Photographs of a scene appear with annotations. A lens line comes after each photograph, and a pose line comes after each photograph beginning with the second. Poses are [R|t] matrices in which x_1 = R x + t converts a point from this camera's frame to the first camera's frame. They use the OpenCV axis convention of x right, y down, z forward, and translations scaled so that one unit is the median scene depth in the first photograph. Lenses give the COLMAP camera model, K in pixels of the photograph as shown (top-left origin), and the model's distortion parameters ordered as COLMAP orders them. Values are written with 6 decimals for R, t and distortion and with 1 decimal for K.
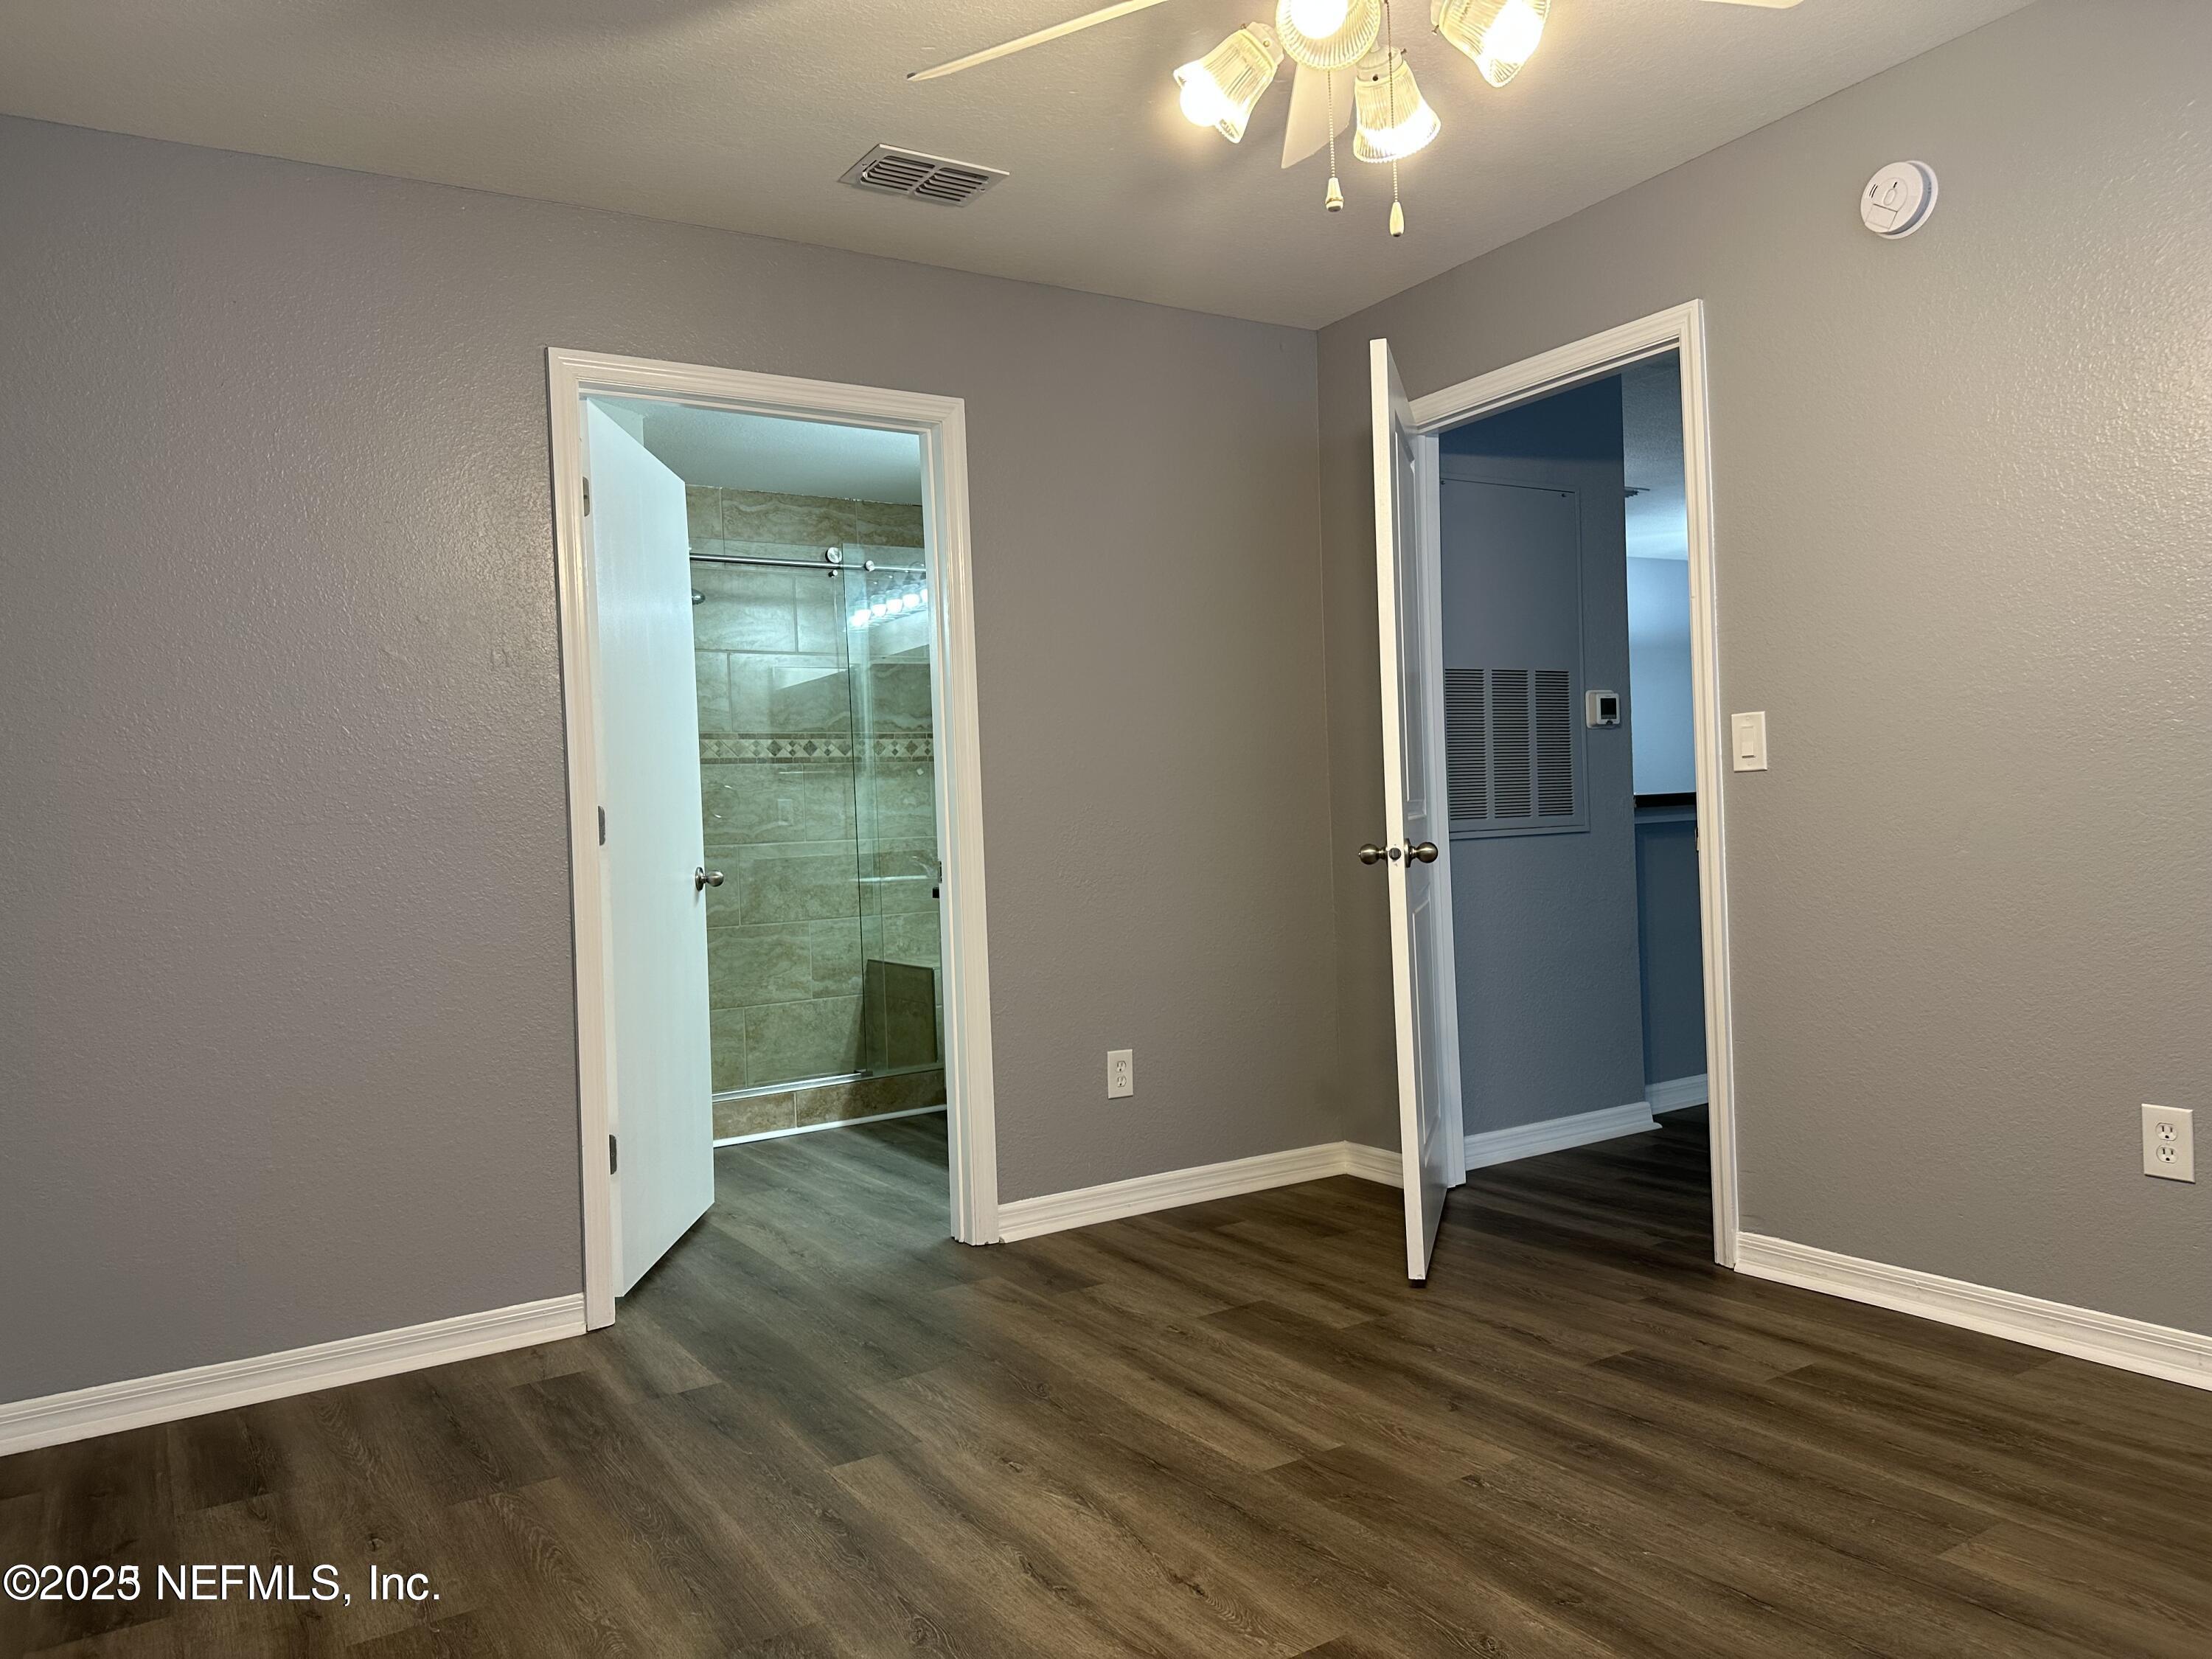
lens RADIAL K [[1560.7, 0, 1111.9], [0, 1560.7, 828.2], [0, 0, 1]] dist [0.117499, -0.003879]
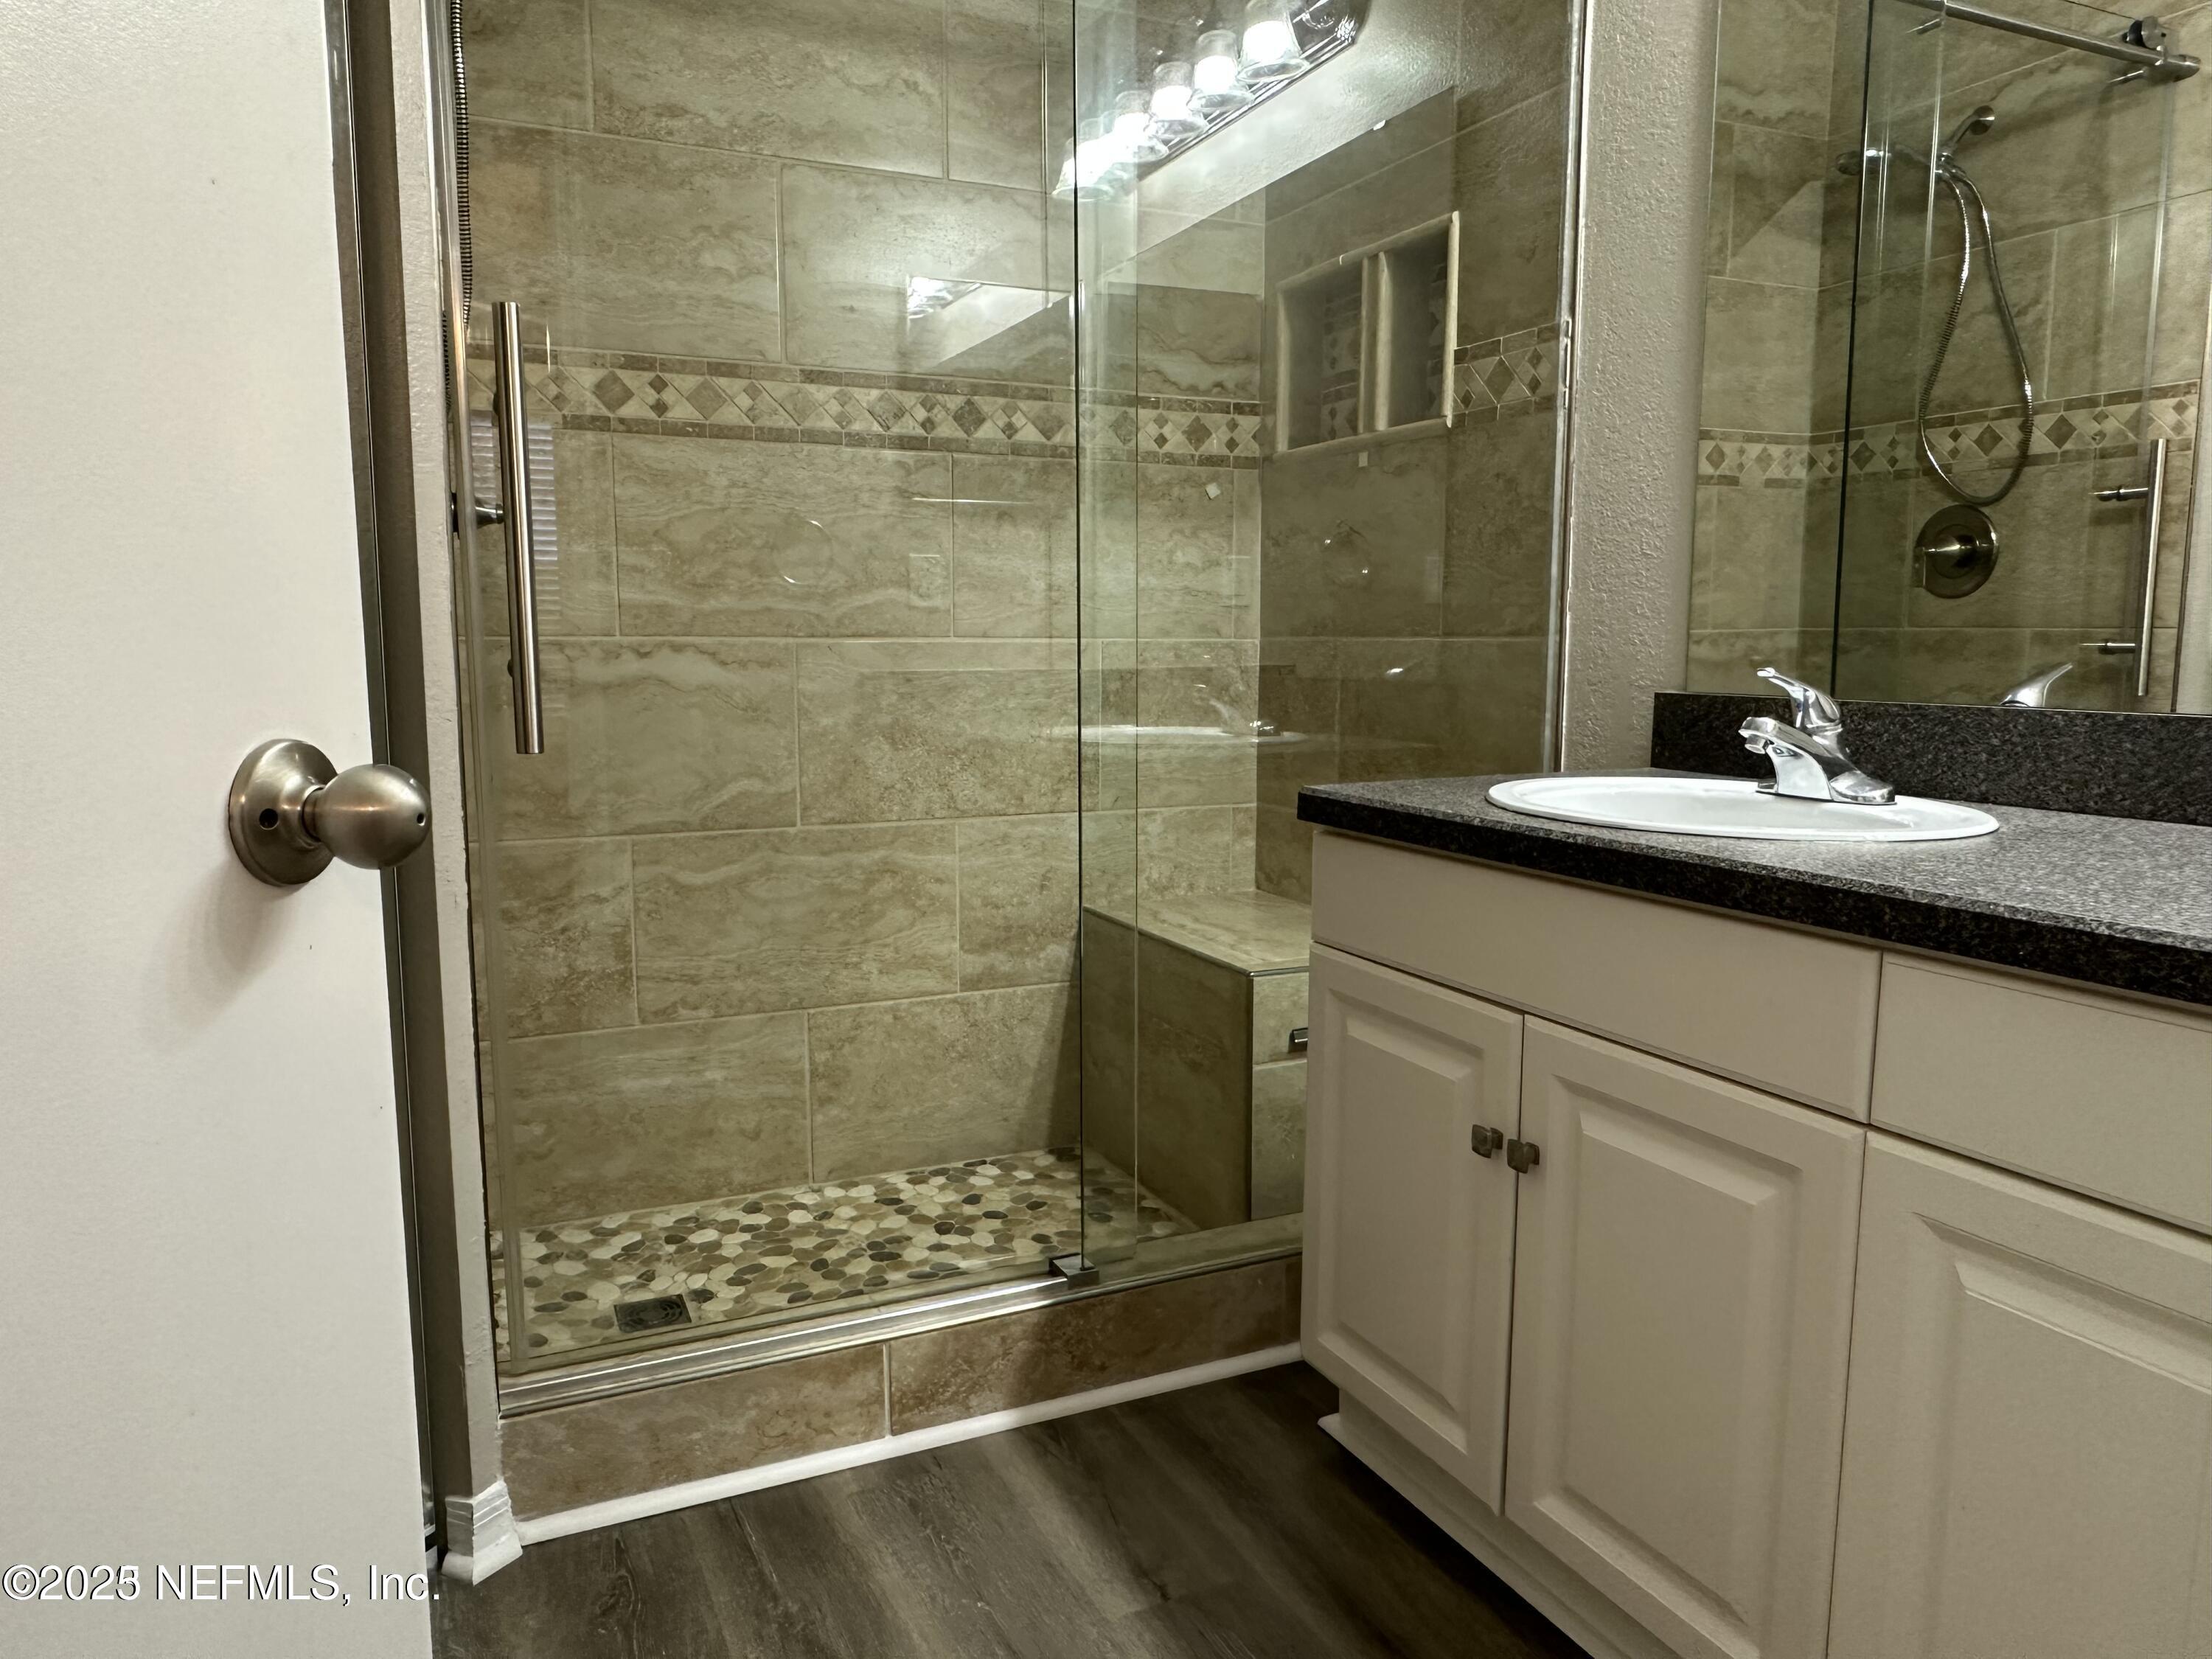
lens RADIAL K [[1479.1, 0, 1102.0], [0, 1479.1, 828.5], [0, 0, 1]] dist [-0.012660, -0.002262]
pose [[0.991512, 0.054768, -0.117919, -0.103759], [-0.039766, 0.991231, 0.126011, 0.007652], [0.123786, -0.120253, 0.984996, 0.597736]]
